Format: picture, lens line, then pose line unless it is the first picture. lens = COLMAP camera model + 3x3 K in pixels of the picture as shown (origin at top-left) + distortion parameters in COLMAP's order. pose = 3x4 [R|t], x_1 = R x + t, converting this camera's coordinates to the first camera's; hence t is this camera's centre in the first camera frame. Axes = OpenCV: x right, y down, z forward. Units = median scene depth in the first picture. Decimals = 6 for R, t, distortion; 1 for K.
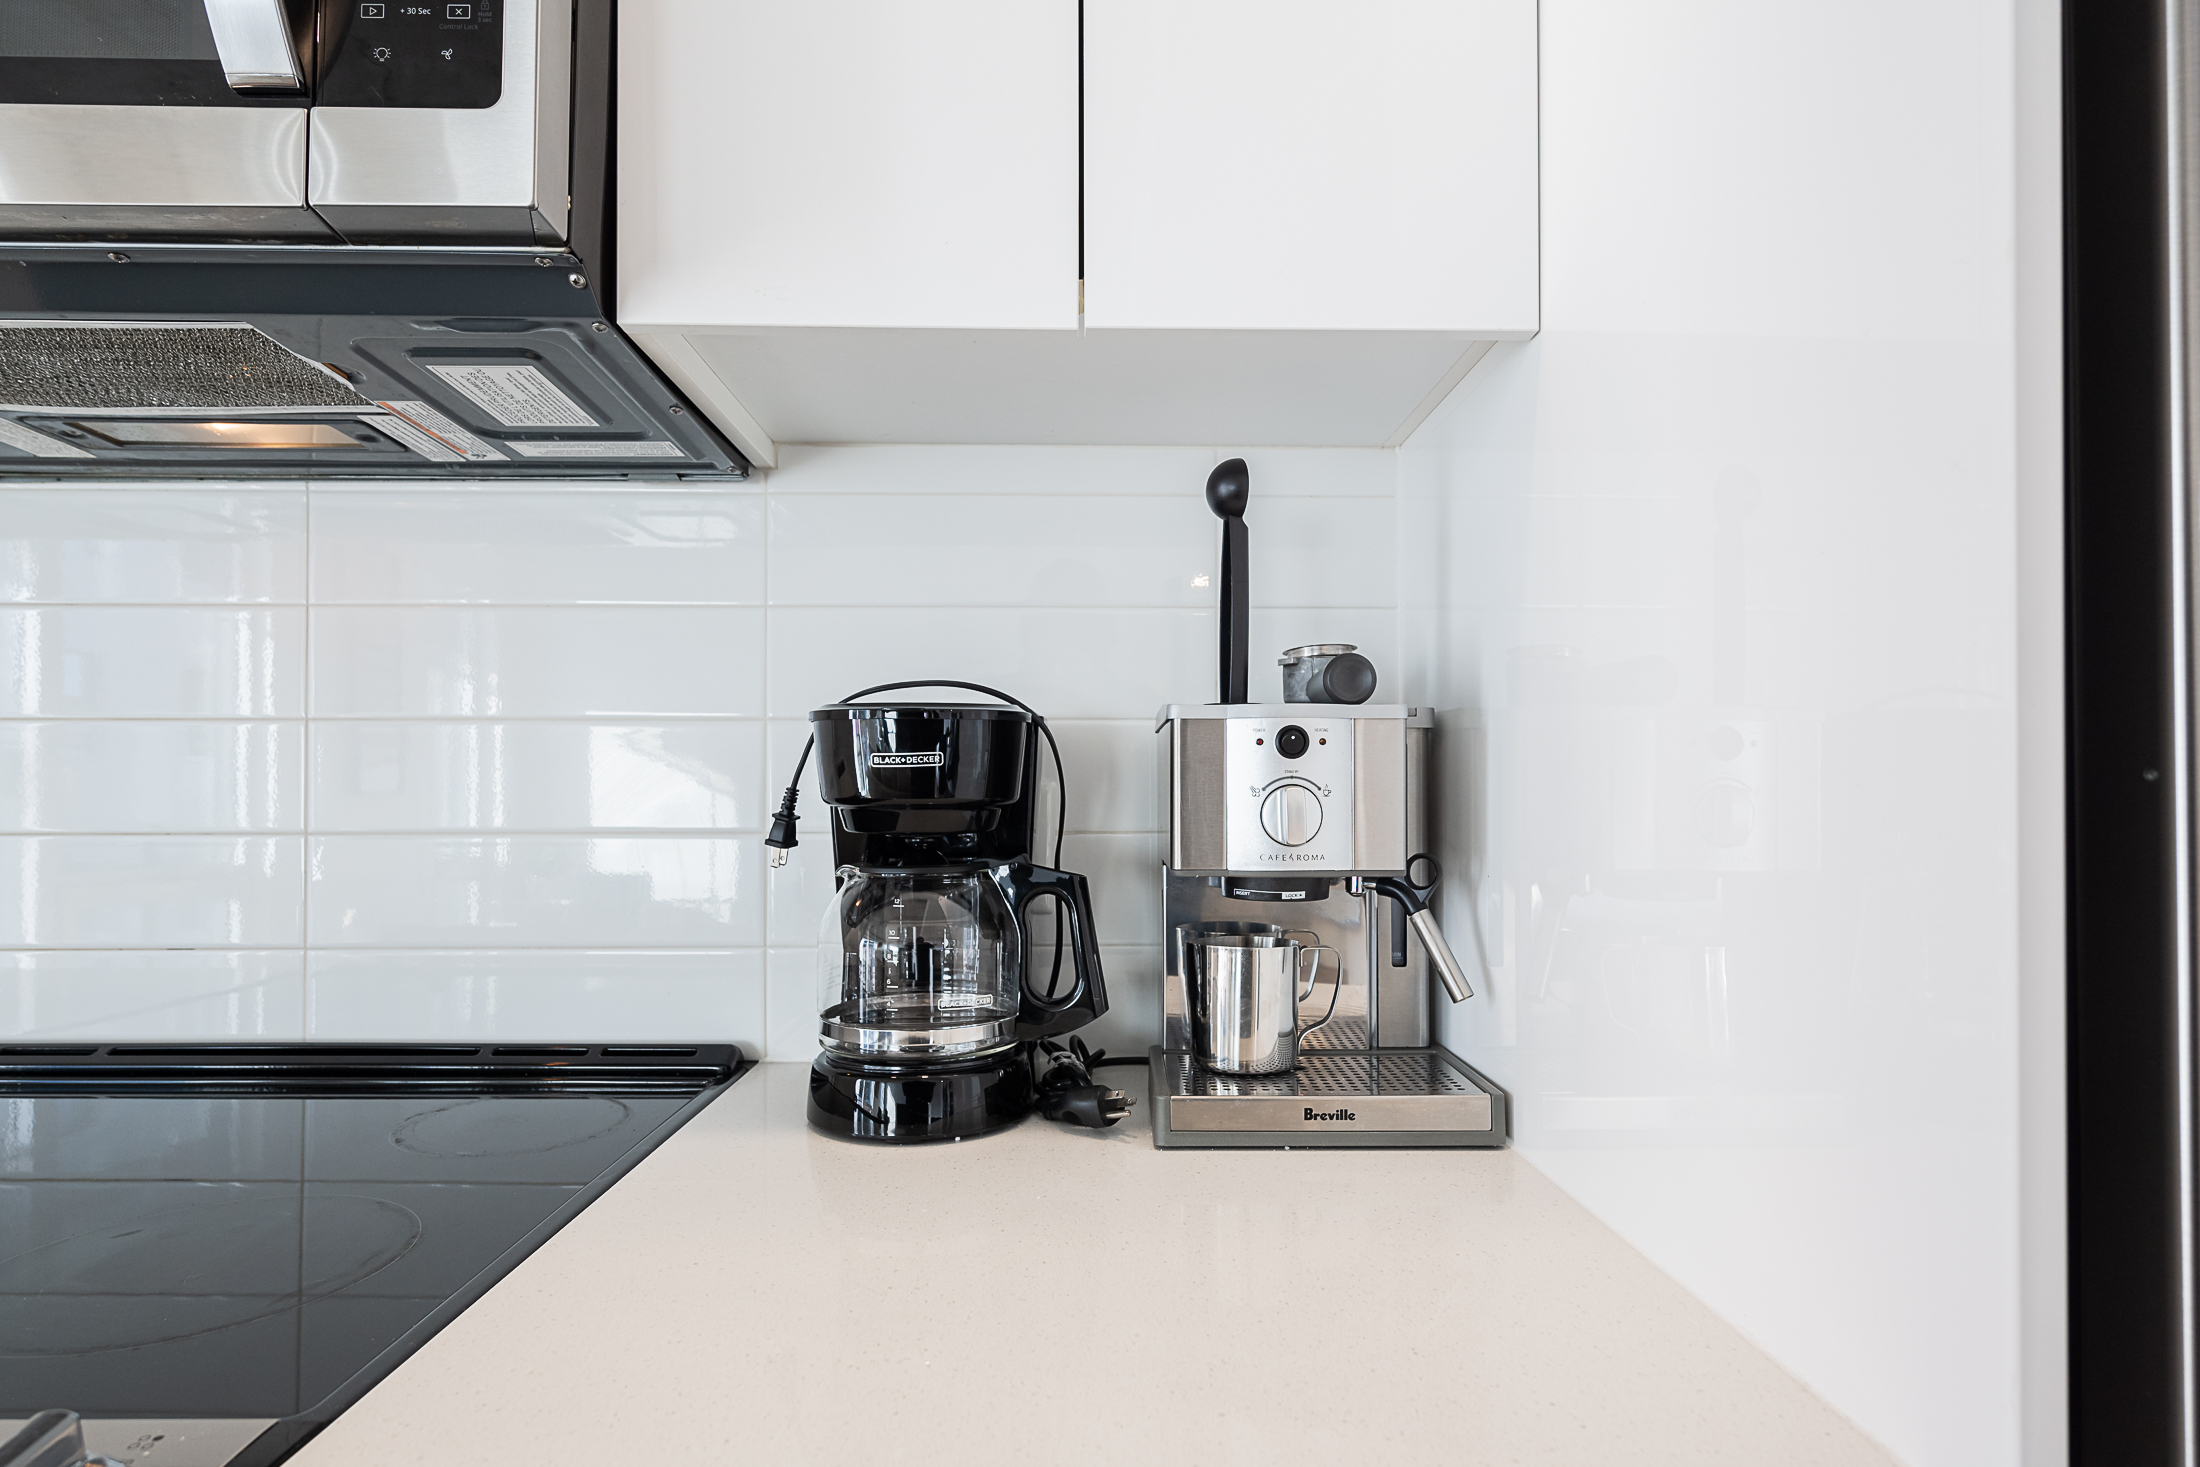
lens RADIAL K [[1167.3, 0, 1113.2], [0, 1167.3, 785.1], [0, 0, 1]] dist [0.000117, -0.000280]
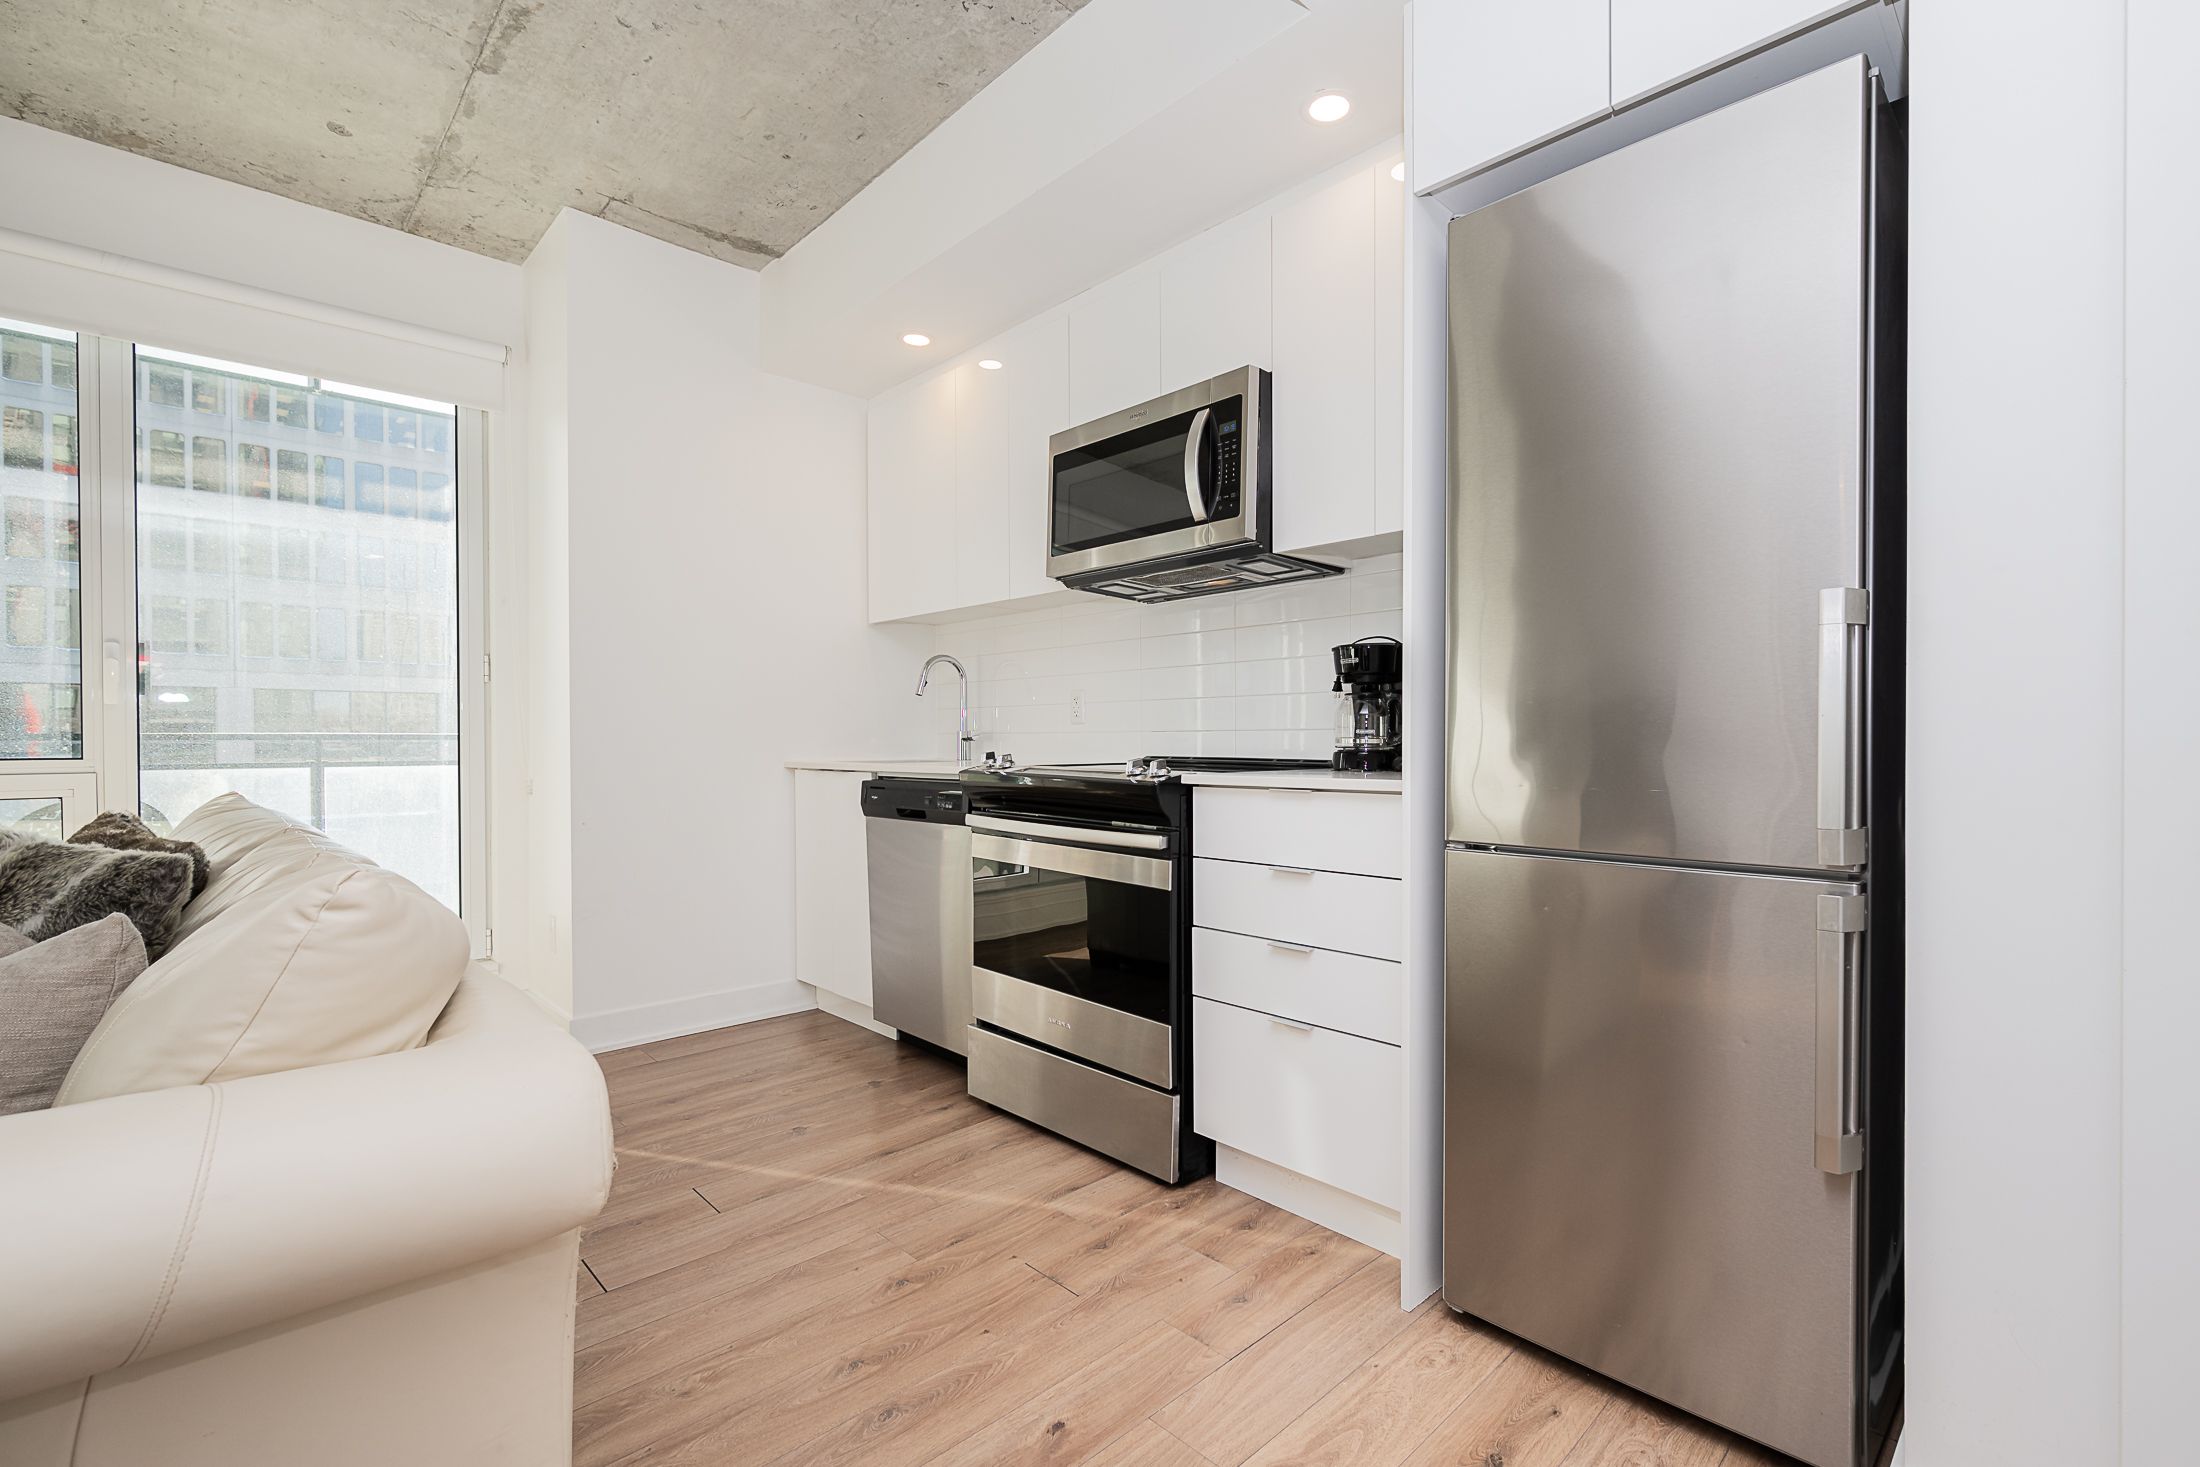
lens RADIAL K [[984.5, 0, 1168.8], [0, 984.5, 749.6], [0, 0, 1]] dist [-0.001682, -0.000210]
pose [[0.689853, 0.004188, -0.723938, 1.523003], [0.008905, 0.999859, 0.014270, 0.189915], [0.723895, -0.016291, 0.689718, -1.360667]]
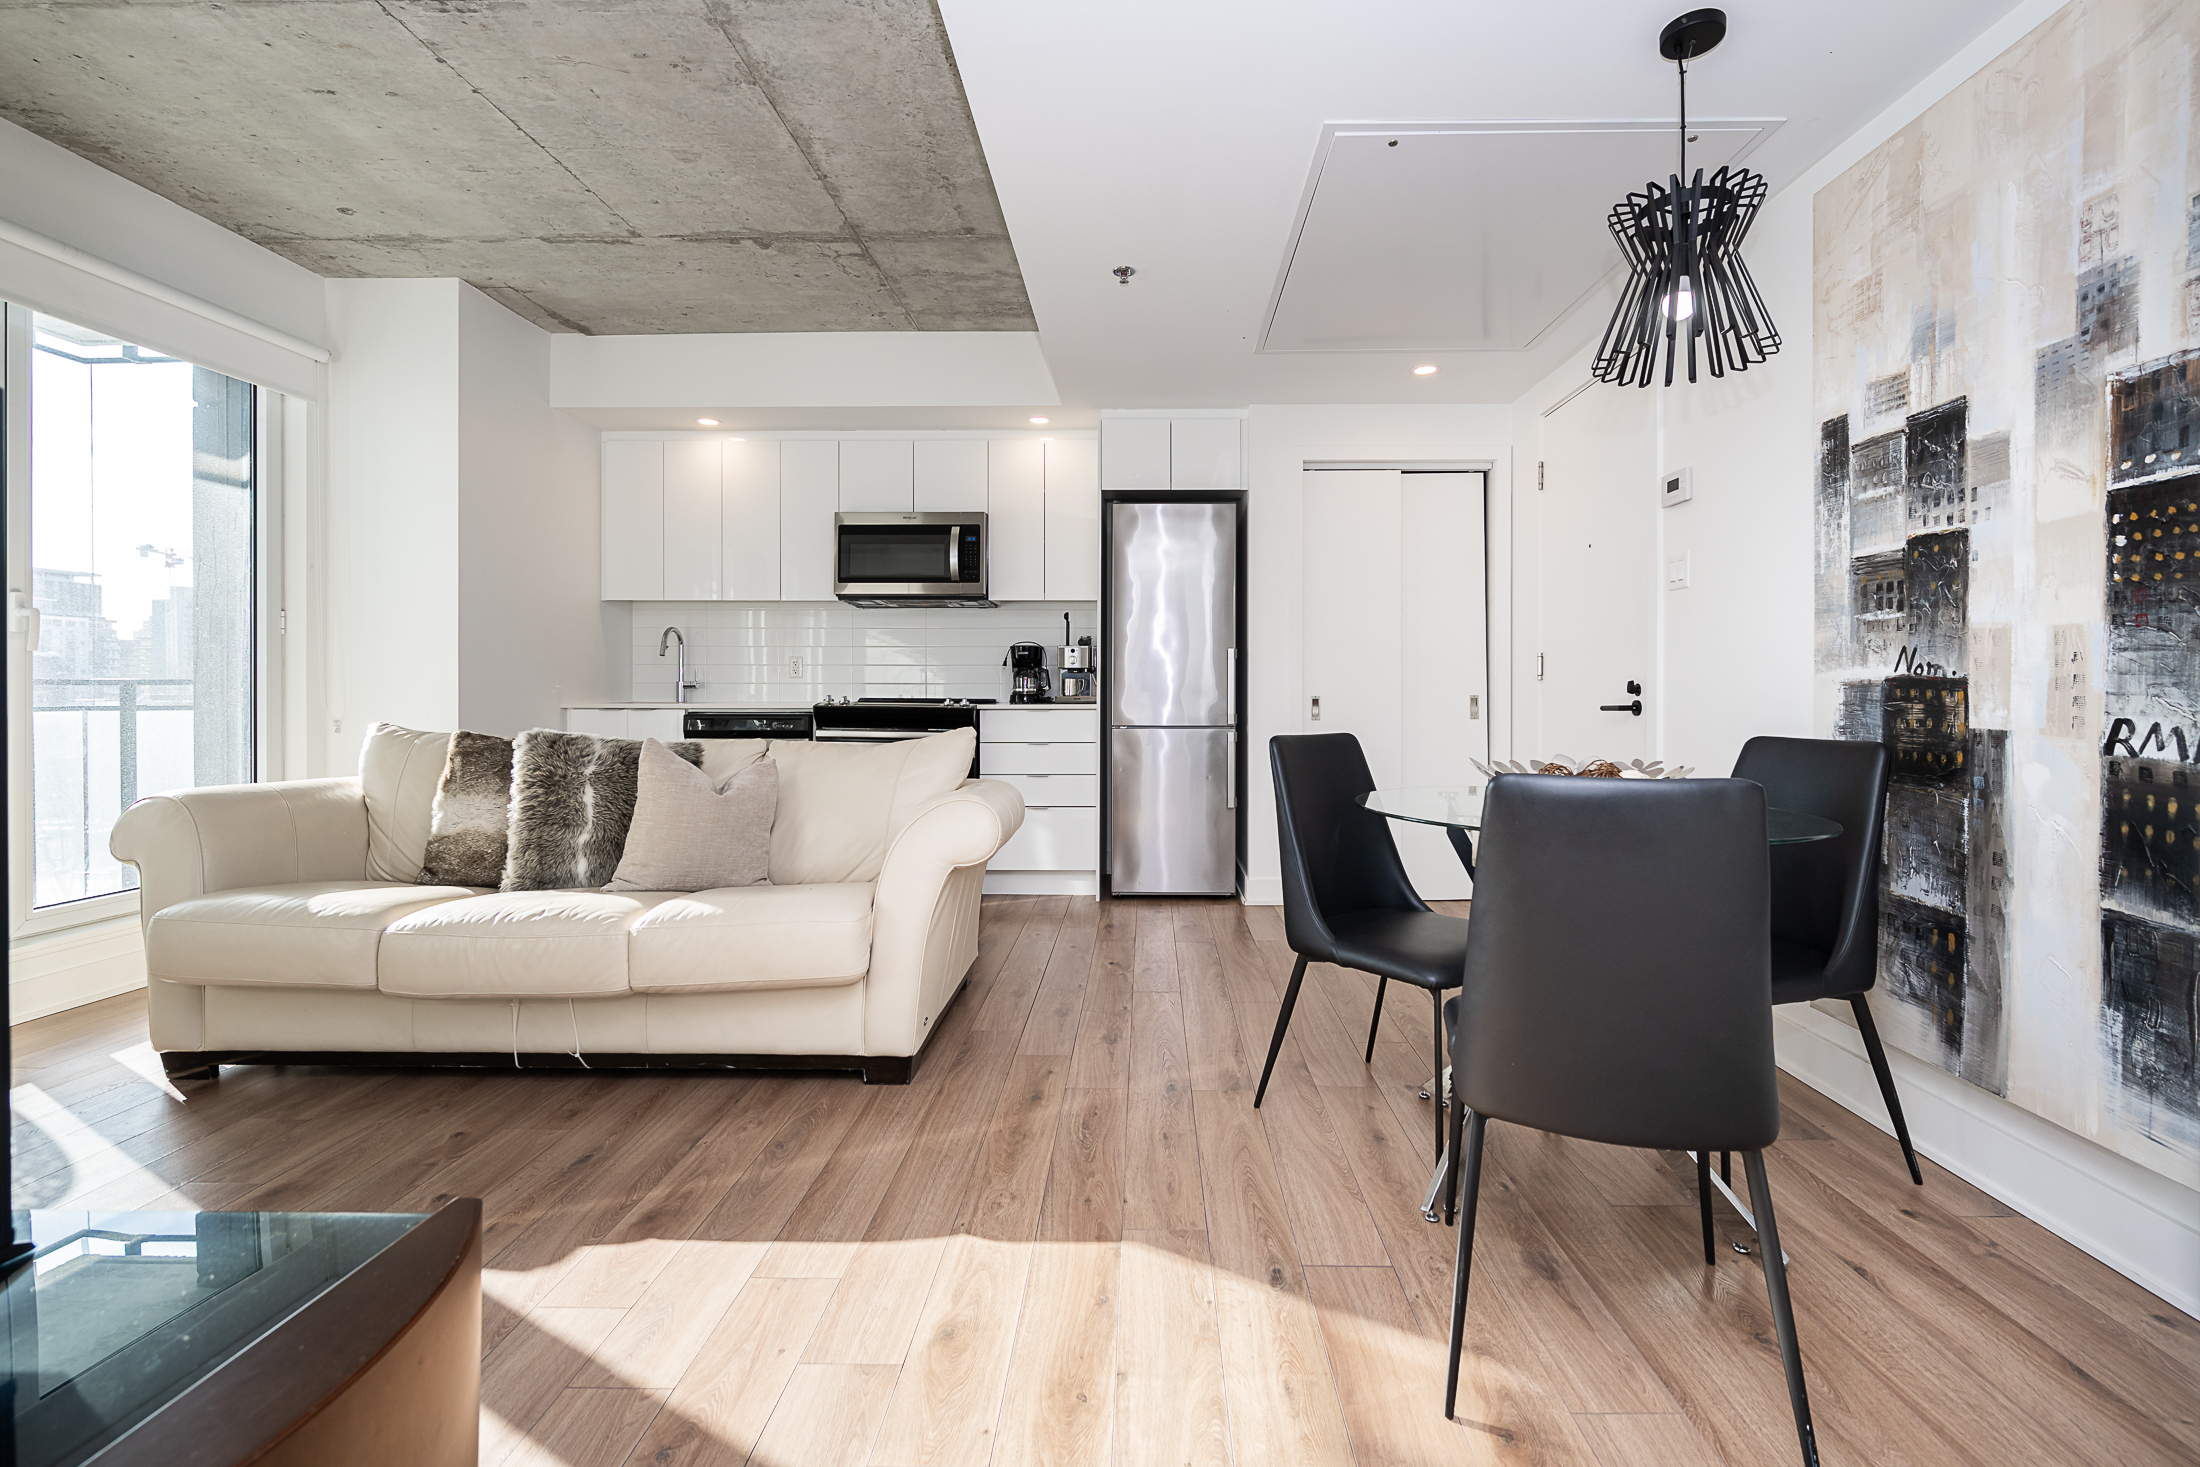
lens RADIAL K [[953.0, 0, 1142.7], [0, 953.0, 691.9], [0, 0, 1]] dist [-0.000069, -0.000053]
pose [[0.999257, -0.000018, -0.038545, 0.816605], [0.000343, 0.999965, 0.008418, 0.174749], [0.038543, -0.008425, 0.999221, -5.023633]]
